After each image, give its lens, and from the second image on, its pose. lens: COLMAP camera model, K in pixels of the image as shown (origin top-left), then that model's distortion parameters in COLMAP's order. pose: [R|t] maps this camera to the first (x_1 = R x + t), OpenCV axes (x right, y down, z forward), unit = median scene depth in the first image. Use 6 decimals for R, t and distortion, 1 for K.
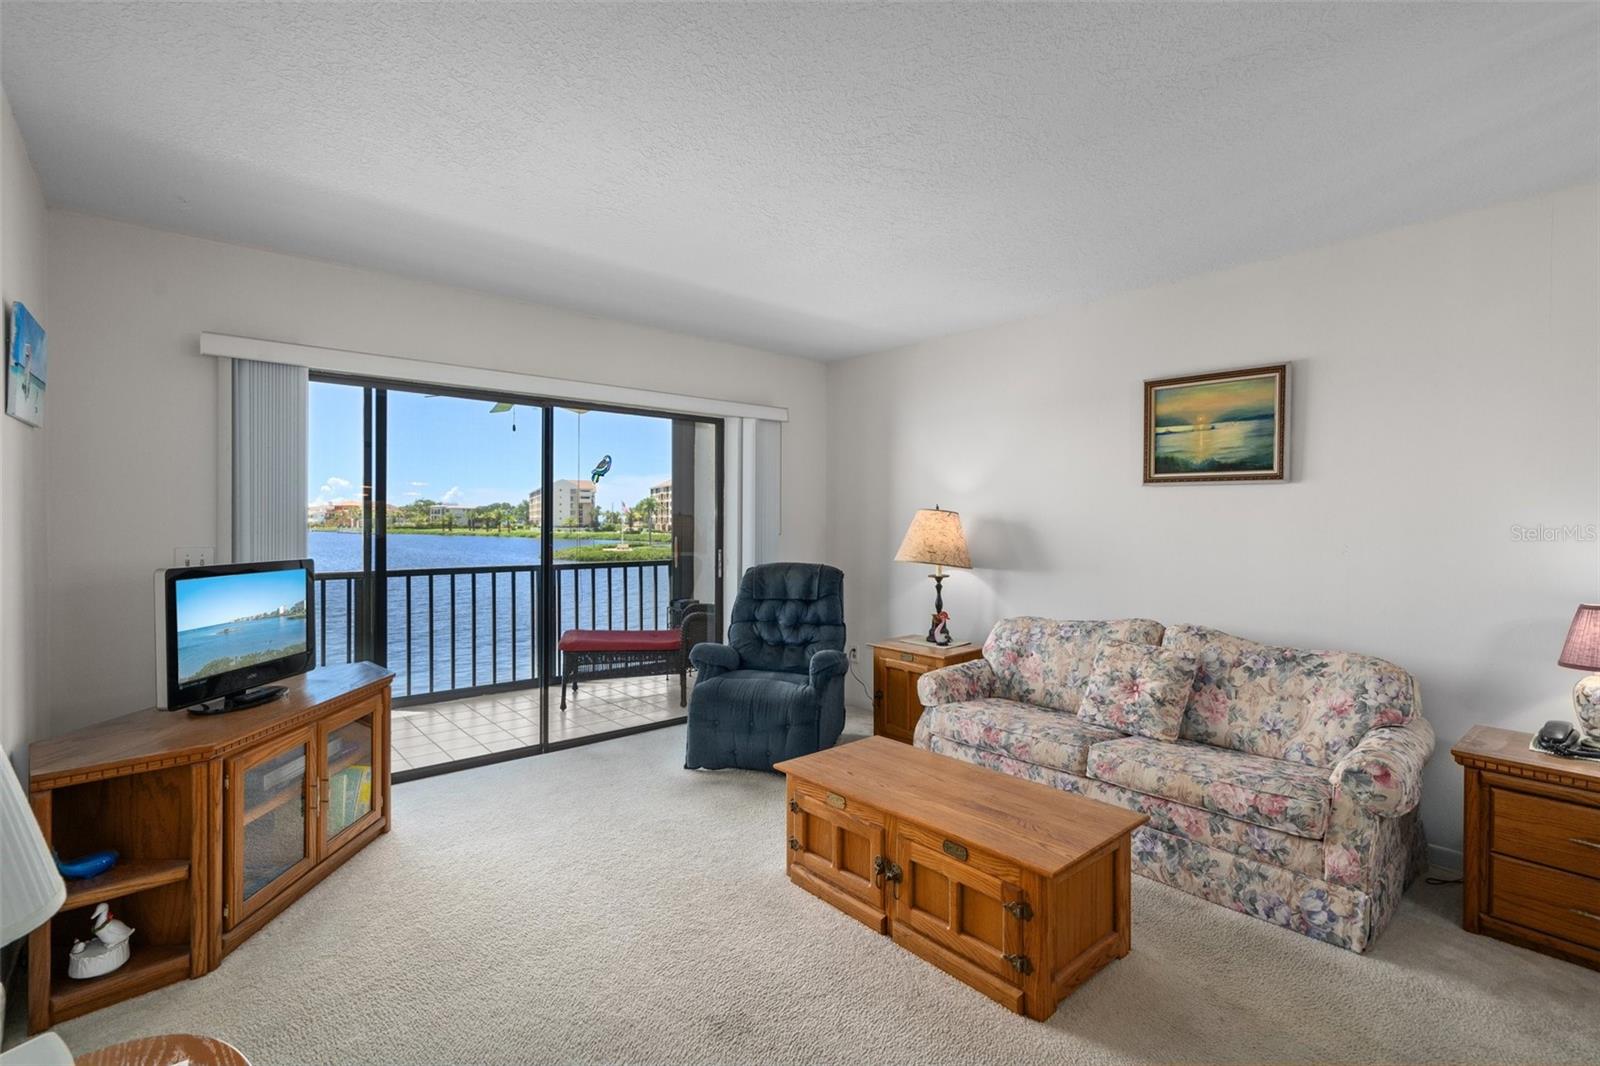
lens RADIAL K [[735.9, 0, 789.6], [0, 735.9, 524.7], [0, 0, 1]] dist [-0.003665, 0.000030]
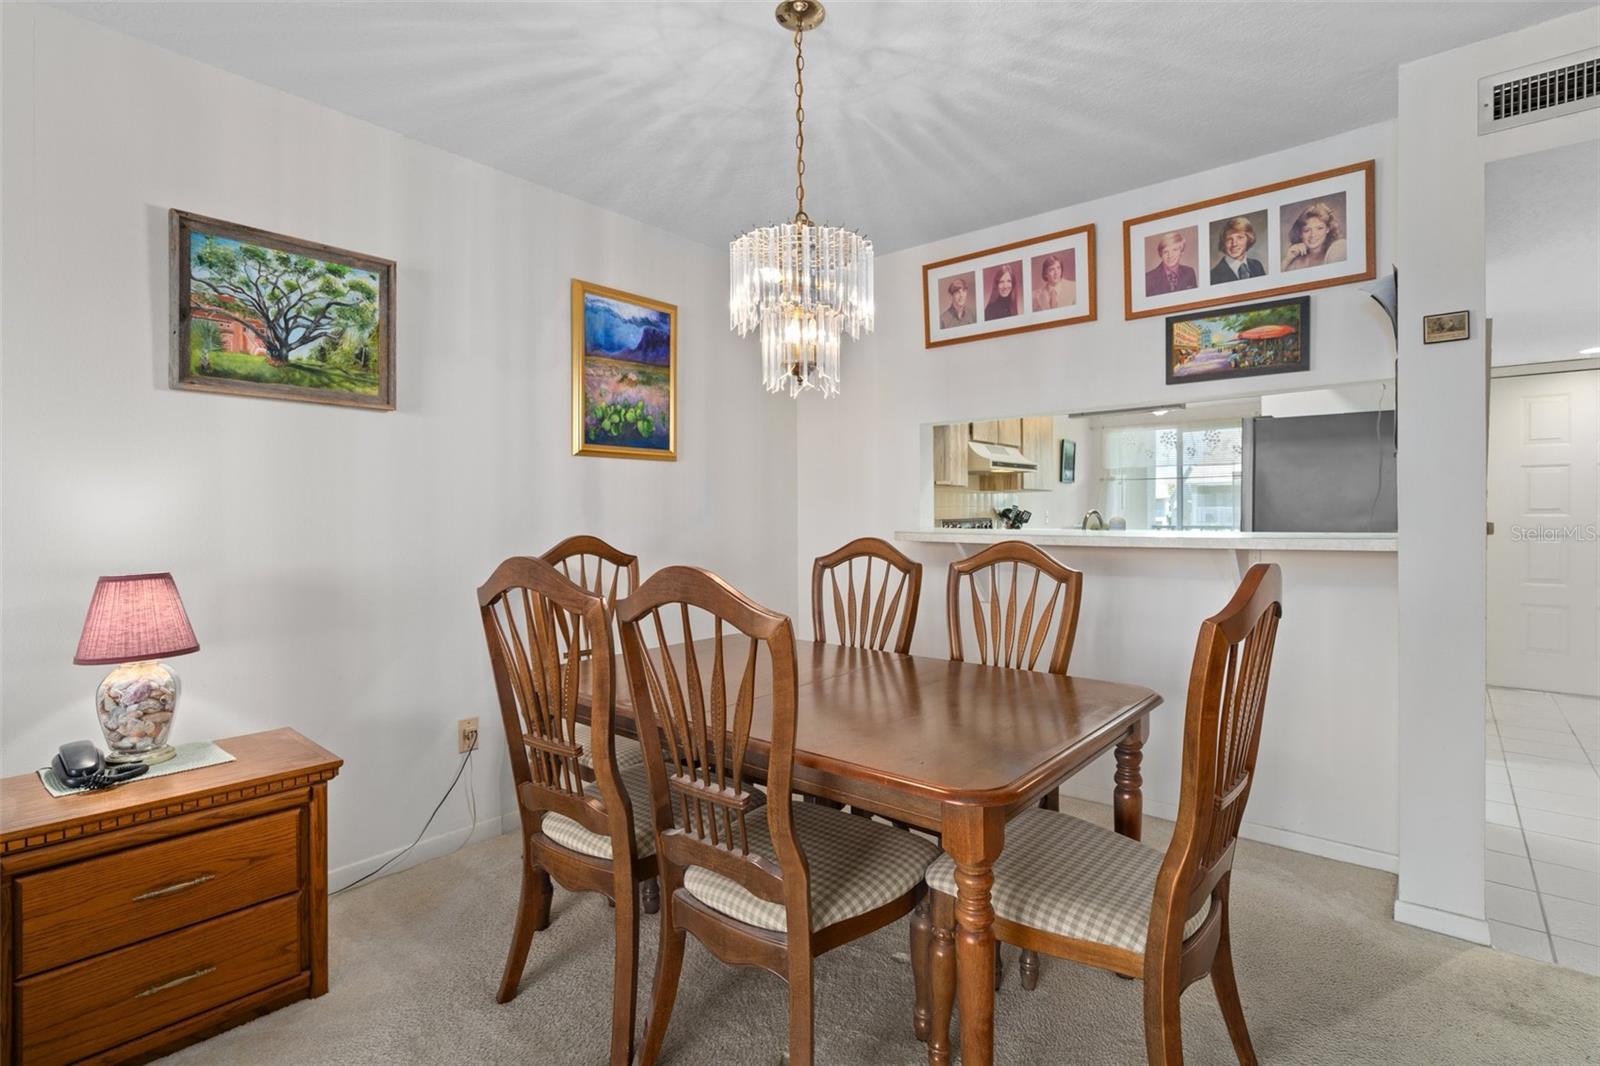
lens RADIAL K [[773.8, 0, 802.4], [0, 773.8, 522.0], [0, 0, 1]] dist [0.008607, -0.000517]
pose [[-0.169037, -0.012089, 0.985536, 0.127754], [0.009732, 0.999856, 0.013934, 0.034238], [-0.985562, 0.011947, -0.168895, 0.298968]]
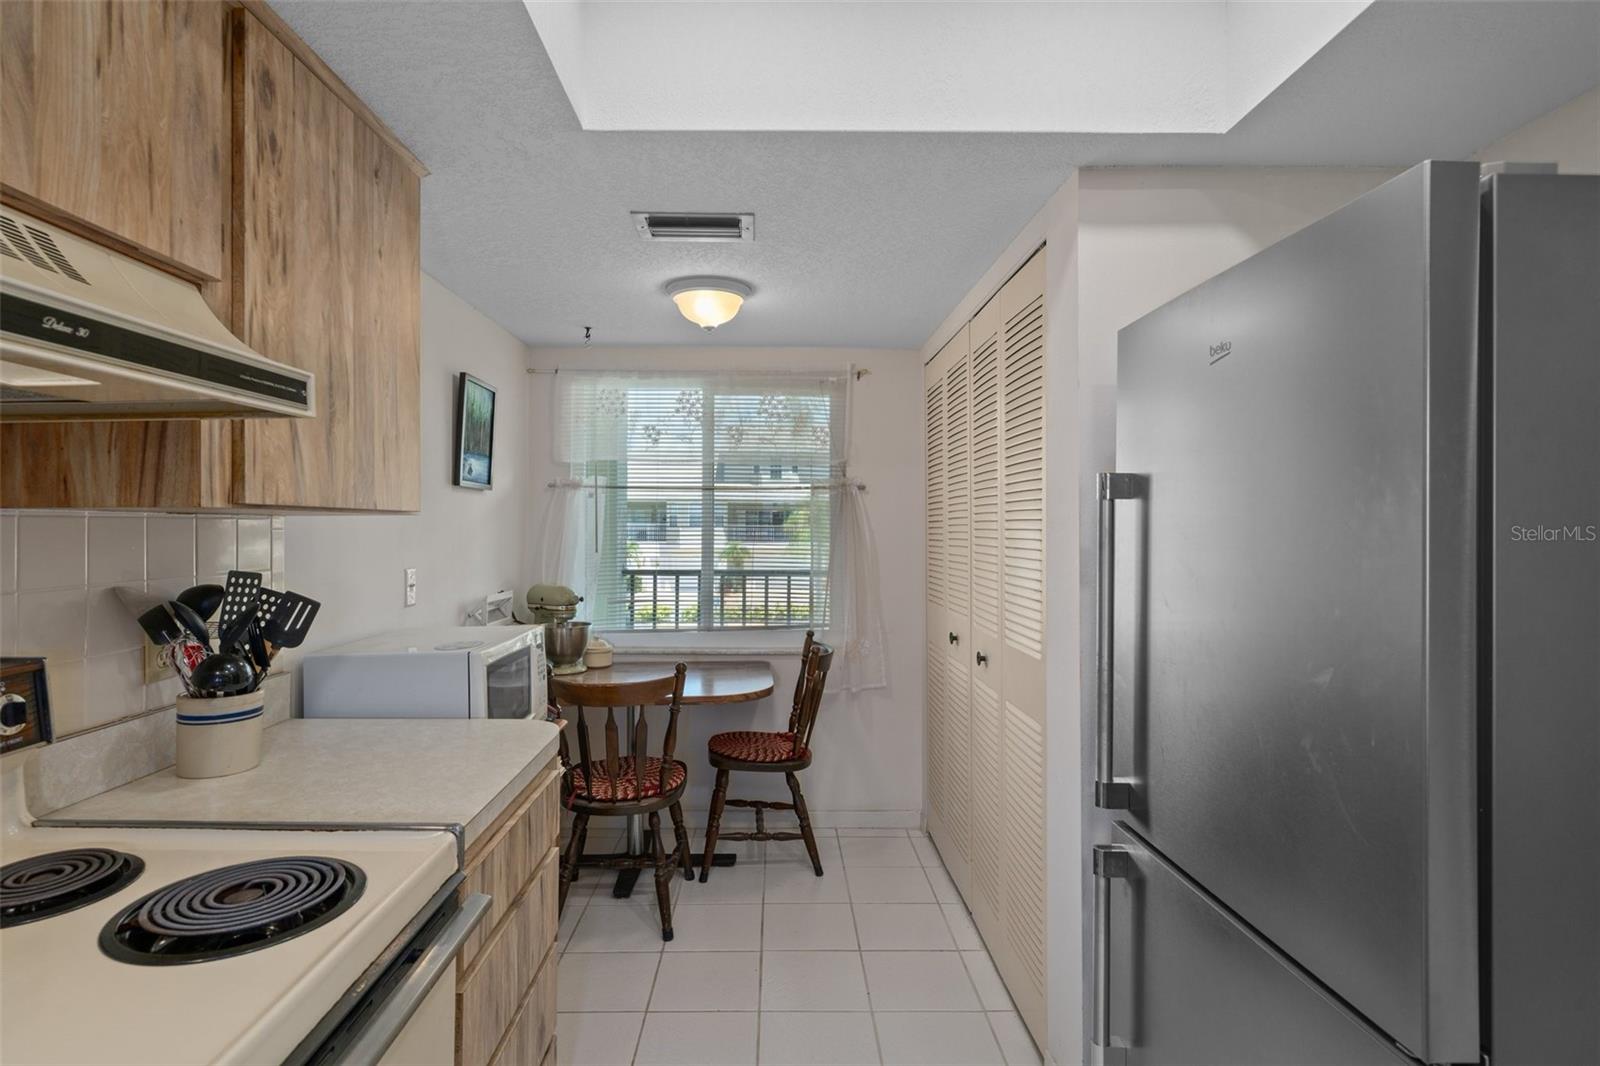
lens RADIAL K [[788.4, 0, 782.2], [0, 788.4, 523.8], [0, 0, 1]] dist [0.001628, 0.000414]
pose [[-0.766195, -0.001447, 0.642607, 1.280269], [-0.001598, 0.999999, 0.000347, 0.000726], [-0.642606, -0.000761, -0.766196, -0.330355]]
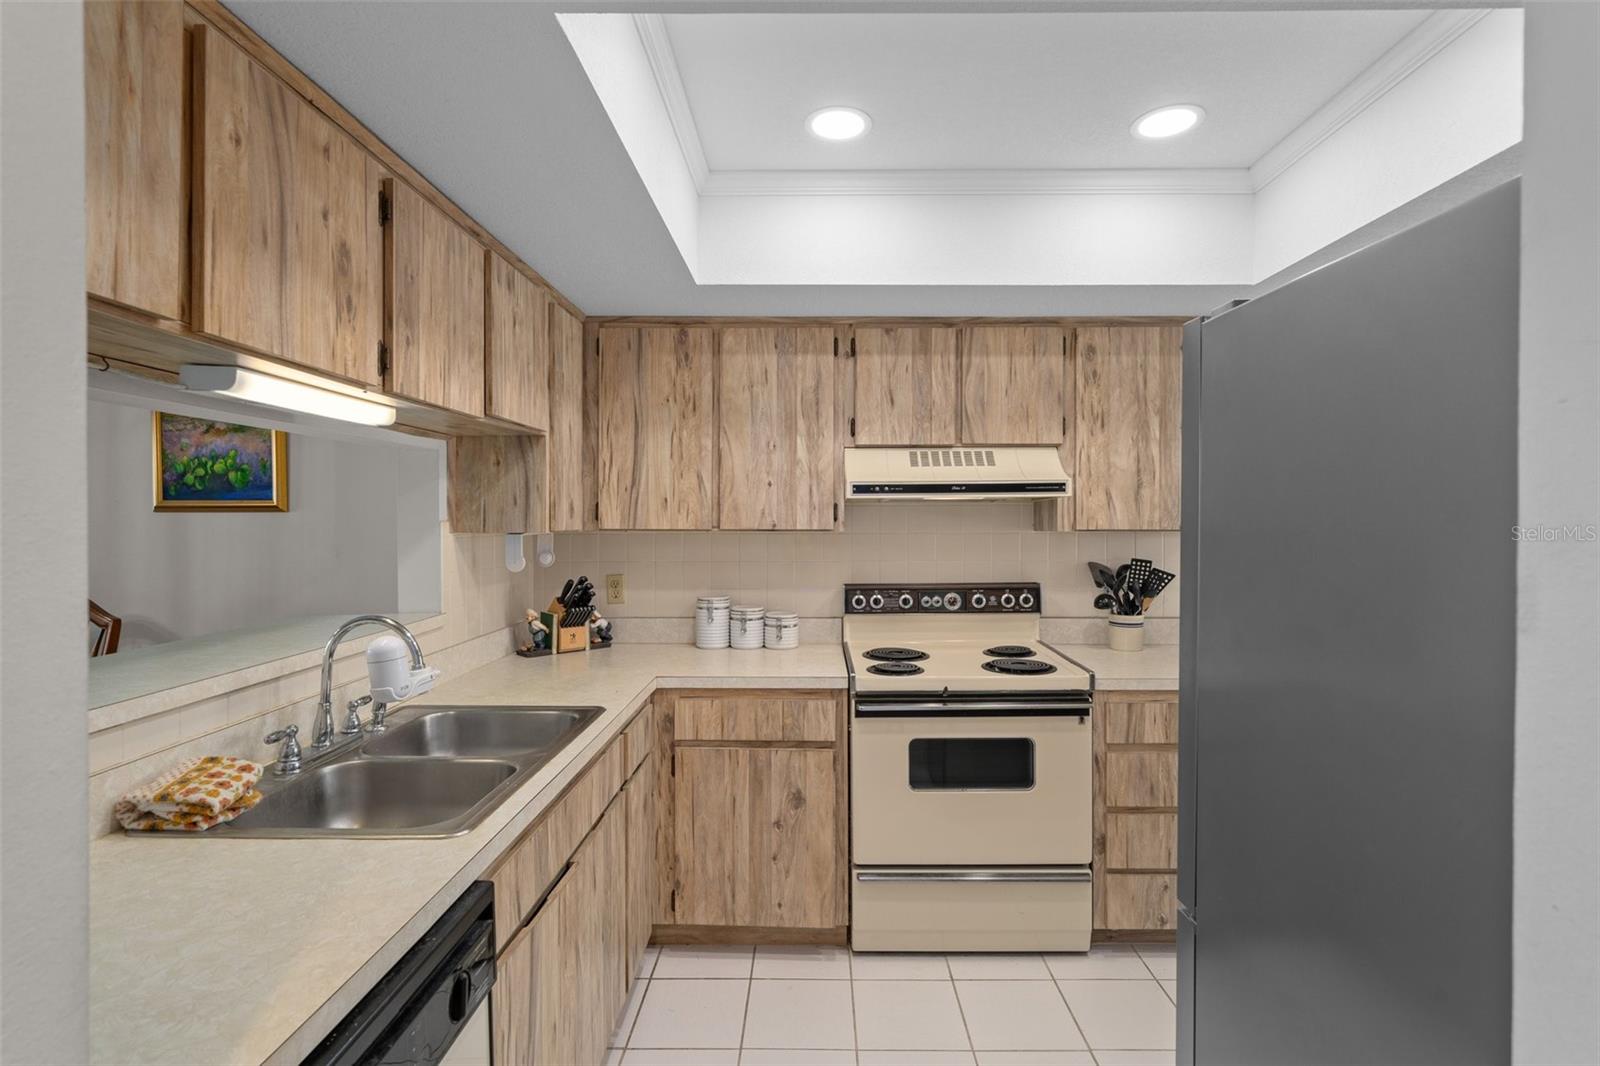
lens RADIAL K [[773.8, 0, 802.4], [0, 773.8, 522.0], [0, 0, 1]] dist [0.008607, -0.000517]
pose [[0.663276, -0.008253, 0.748329, 0.873049], [0.005988, 0.999966, 0.005720, -0.021901], [-0.748351, 0.000687, 0.663303, -0.764129]]
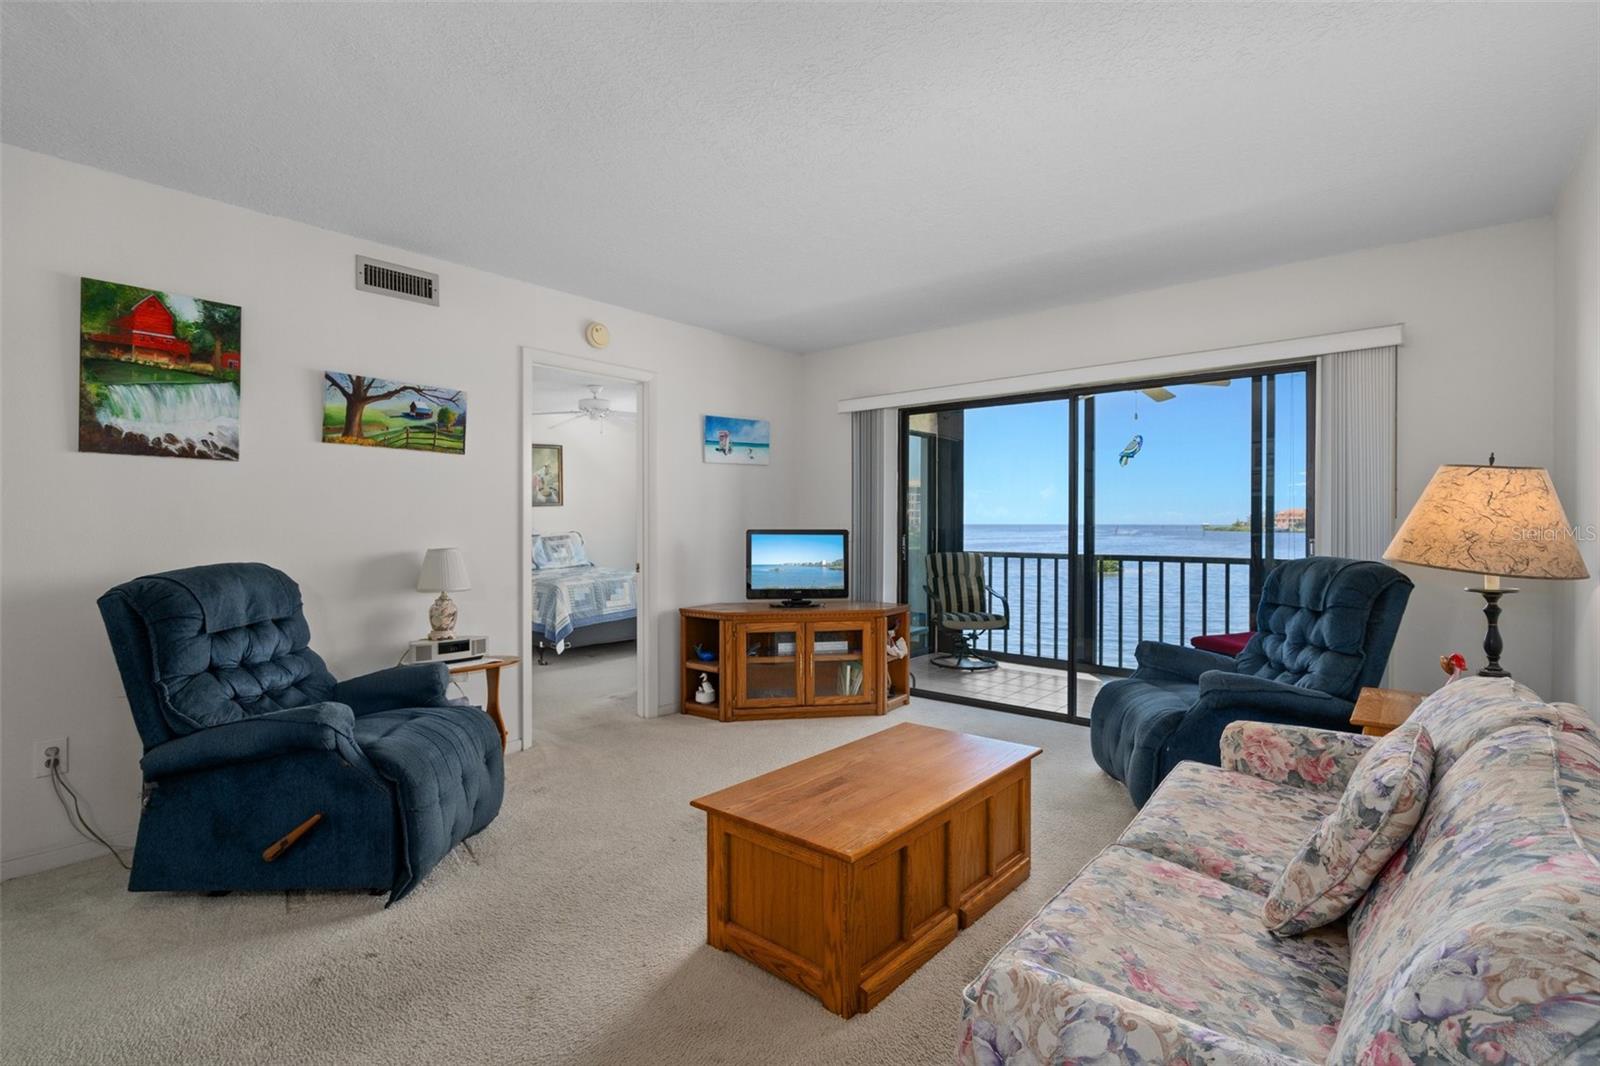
lens RADIAL K [[740.7, 0, 793.8], [0, 740.7, 528.3], [0, 0, 1]] dist [-0.000725, 0.000085]
pose [[0.151712, 0.003126, -0.988420, 0.809188], [-0.005380, 0.999983, 0.002337, 0.033998], [0.988410, 0.004963, 0.151726, 0.537188]]
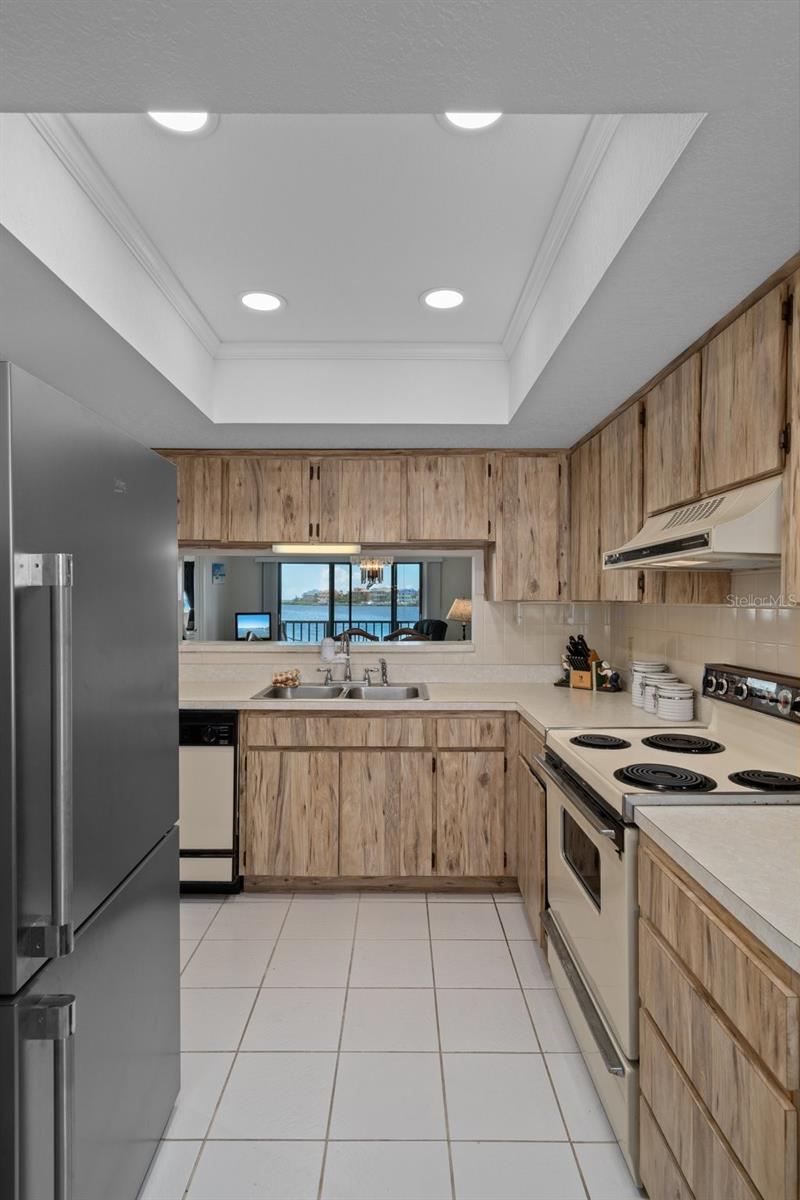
lens RADIAL K [[607.9, 0, 400.0], [0, 607.9, 600.0], [0, 0, 1]] dist [-0.000462, -0.000395]
pose [[0.759479, 0.000872, -0.650531, 1.734830], [-0.005544, 0.999971, -0.005132, -0.005906], [0.650508, 0.007504, 0.759462, -0.901534]]
